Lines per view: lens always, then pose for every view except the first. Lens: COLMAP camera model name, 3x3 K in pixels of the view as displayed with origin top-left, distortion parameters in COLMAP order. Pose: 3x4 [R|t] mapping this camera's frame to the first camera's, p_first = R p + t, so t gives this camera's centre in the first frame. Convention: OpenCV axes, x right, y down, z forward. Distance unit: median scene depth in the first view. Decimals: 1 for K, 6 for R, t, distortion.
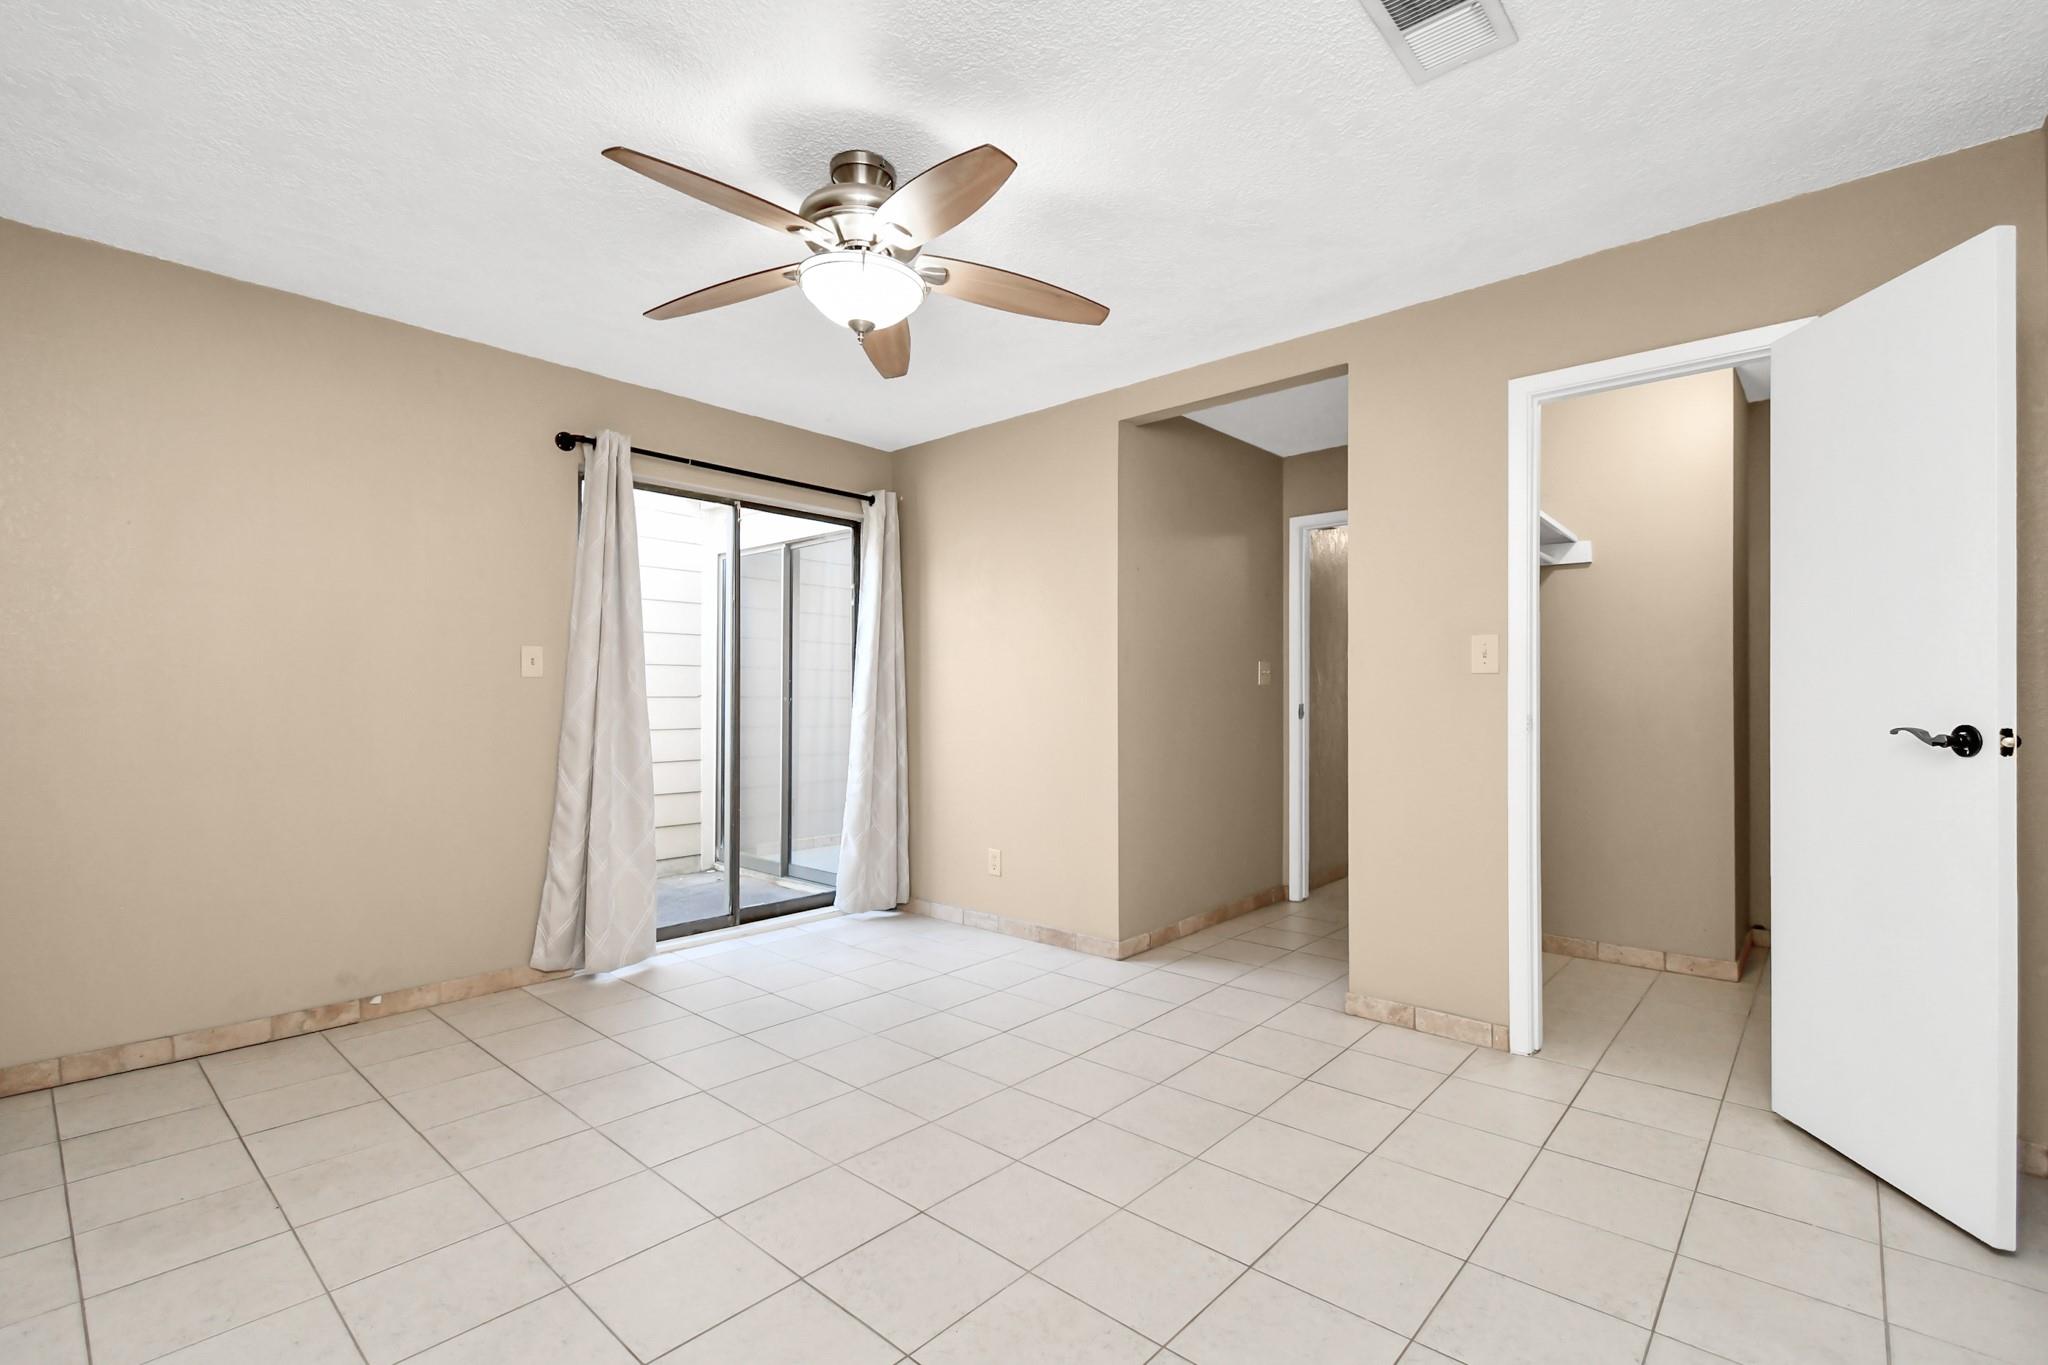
lens RADIAL K [[905.0, 0, 1041.4], [0, 905.0, 684.3], [0, 0, 1]] dist [0.009467, -0.004446]
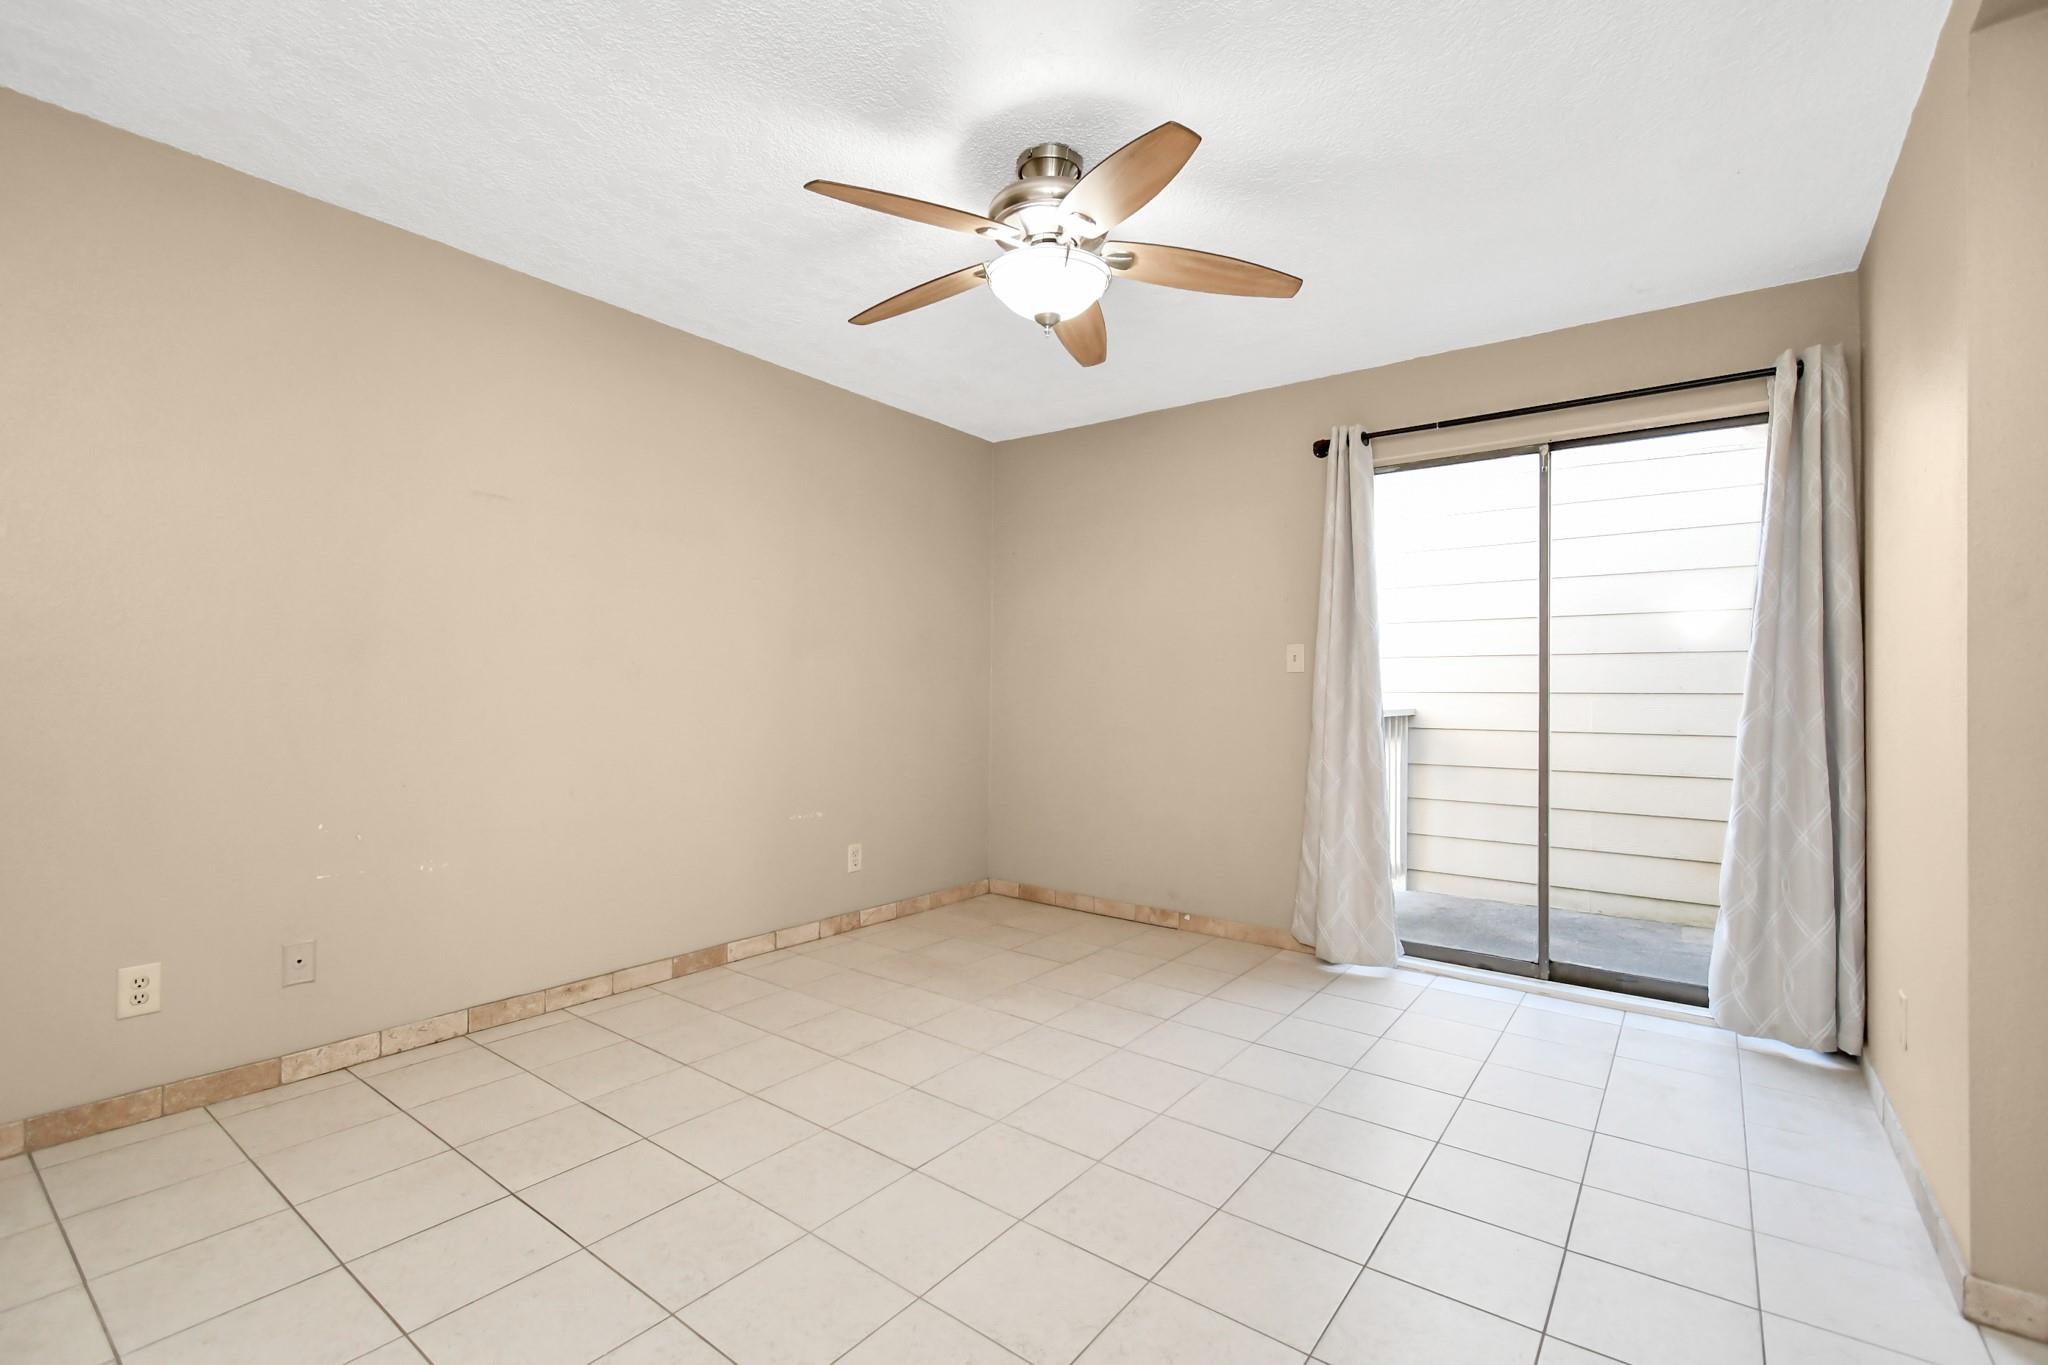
lens RADIAL K [[905.0, 0, 1008.1], [0, 905.0, 680.5], [0, 0, 1]] dist [0.009467, -0.004446]
pose [[0.062851, -0.016913, -0.997880, 0.519632], [0.005600, 0.999847, -0.016594, 0.018255], [0.998007, -0.004545, 0.062936, 0.583350]]
